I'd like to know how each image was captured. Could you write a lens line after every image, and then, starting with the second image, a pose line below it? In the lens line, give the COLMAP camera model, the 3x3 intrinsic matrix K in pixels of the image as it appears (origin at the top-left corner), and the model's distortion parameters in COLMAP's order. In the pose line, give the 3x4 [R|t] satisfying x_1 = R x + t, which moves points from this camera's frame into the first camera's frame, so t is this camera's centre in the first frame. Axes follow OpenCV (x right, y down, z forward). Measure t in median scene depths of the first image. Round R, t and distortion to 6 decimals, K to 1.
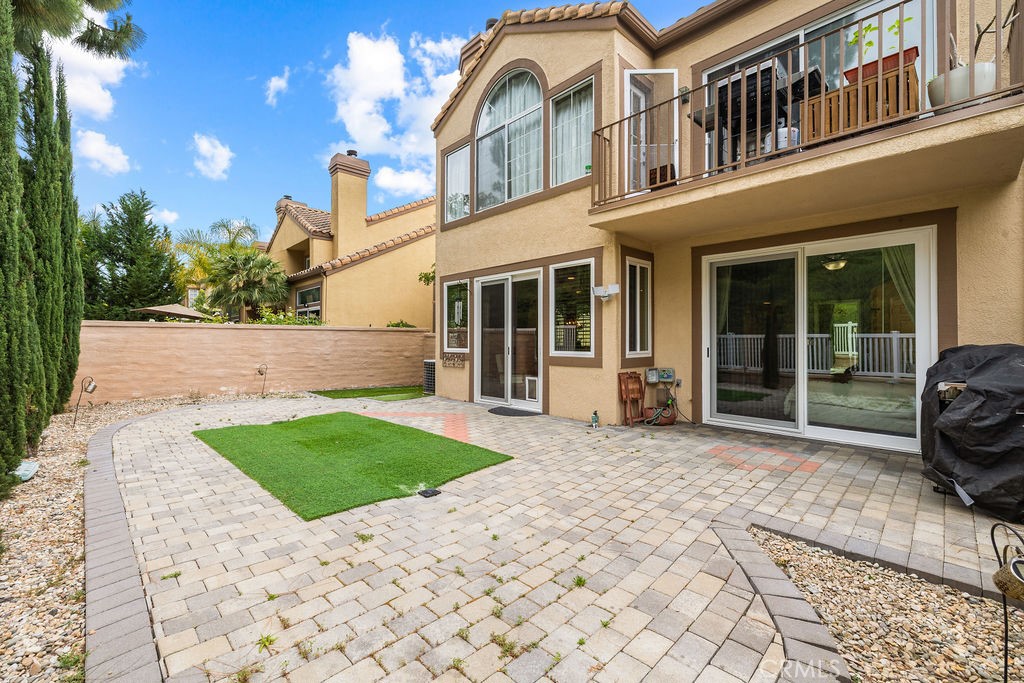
lens RADIAL K [[429.2, 0, 511.3], [0, 429.2, 338.4], [0, 0, 1]] dist [-0.004380, 0.000281]
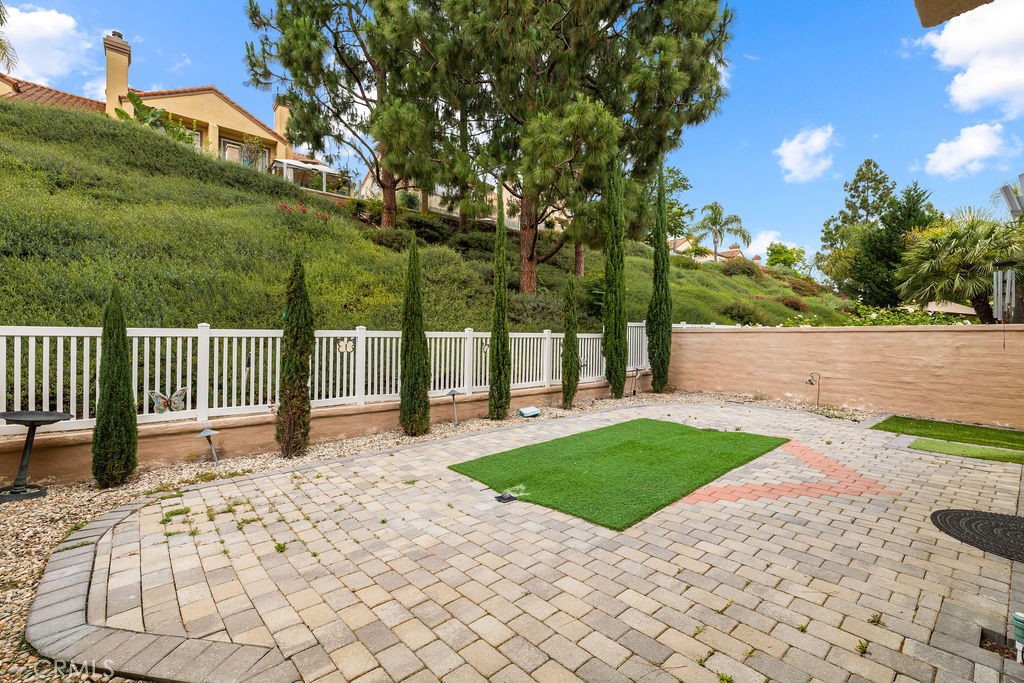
lens RADIAL K [[429.2, 0, 501.2], [0, 429.2, 341.6], [0, 0, 1]] dist [-0.004380, 0.000281]
pose [[-0.064210, 0.009057, -0.997895, 0.744092], [-0.001473, 0.999957, 0.009171, -0.021553], [0.997935, 0.002059, -0.064194, 0.948017]]
